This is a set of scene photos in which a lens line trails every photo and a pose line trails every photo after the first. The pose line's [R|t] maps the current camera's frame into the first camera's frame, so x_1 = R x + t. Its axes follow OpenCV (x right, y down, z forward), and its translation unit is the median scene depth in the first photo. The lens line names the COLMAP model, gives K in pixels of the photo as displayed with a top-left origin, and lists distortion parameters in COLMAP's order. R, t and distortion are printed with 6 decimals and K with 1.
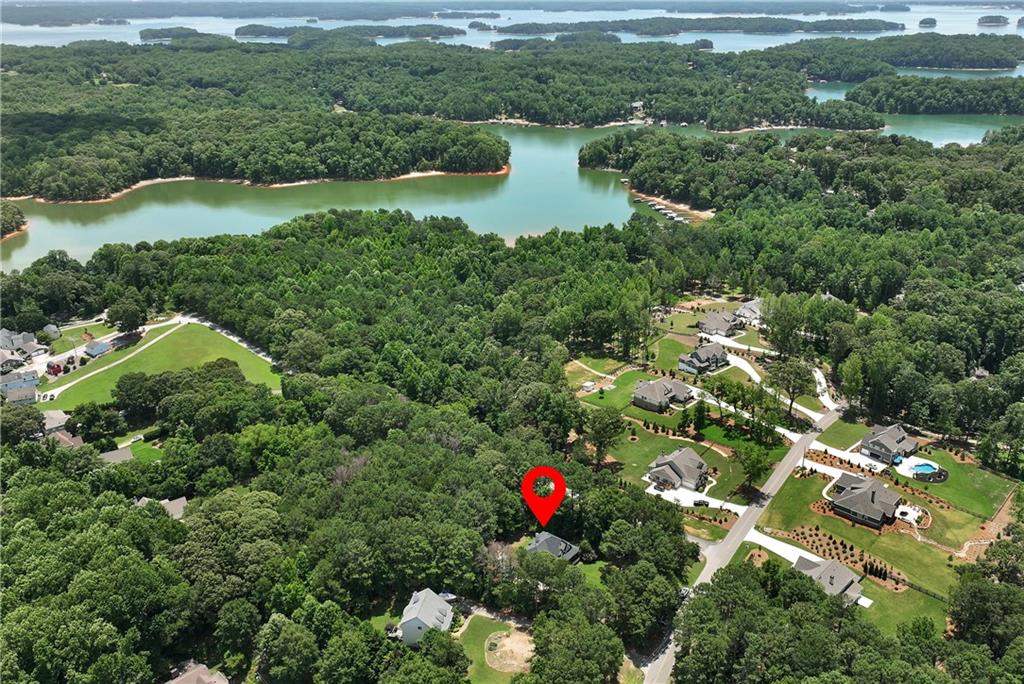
lens RADIAL K [[910.4, 0, 512.9], [0, 910.4, 340.8], [0, 0, 1]] dist [0.006551, 0.009996]
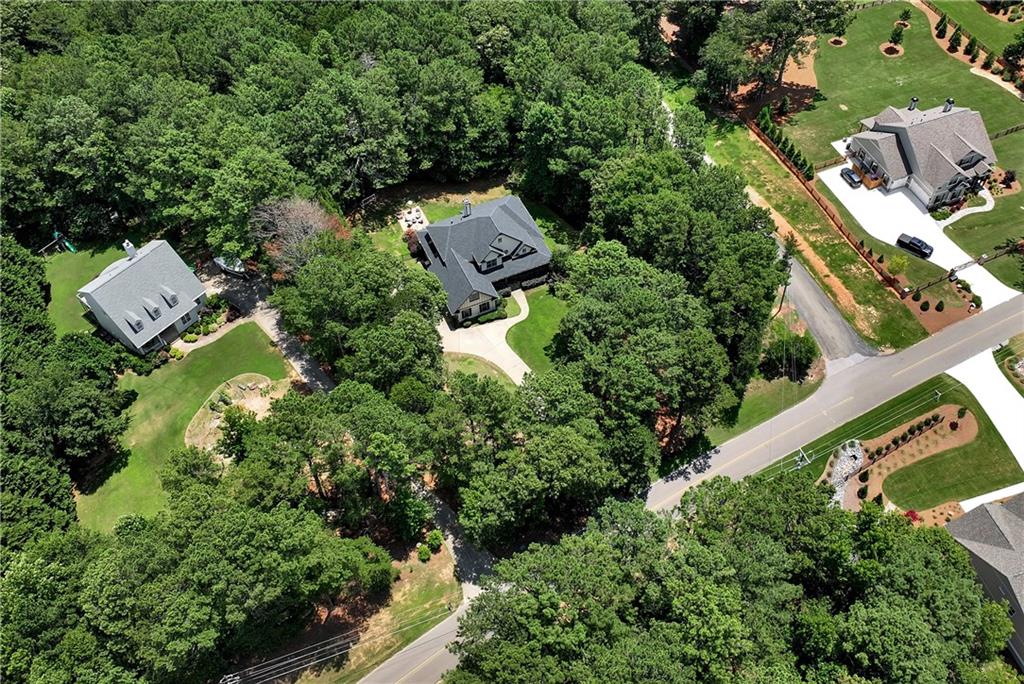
lens RADIAL K [[910.4, 0, 513.4], [0, 910.4, 341.3], [0, 0, 1]] dist [0.006551, 0.009996]
pose [[0.866359, 0.390414, -0.311448, 0.188480], [-0.180442, 0.826185, 0.533722, 0.017456], [0.465686, -0.406196, 0.786220, 0.532944]]
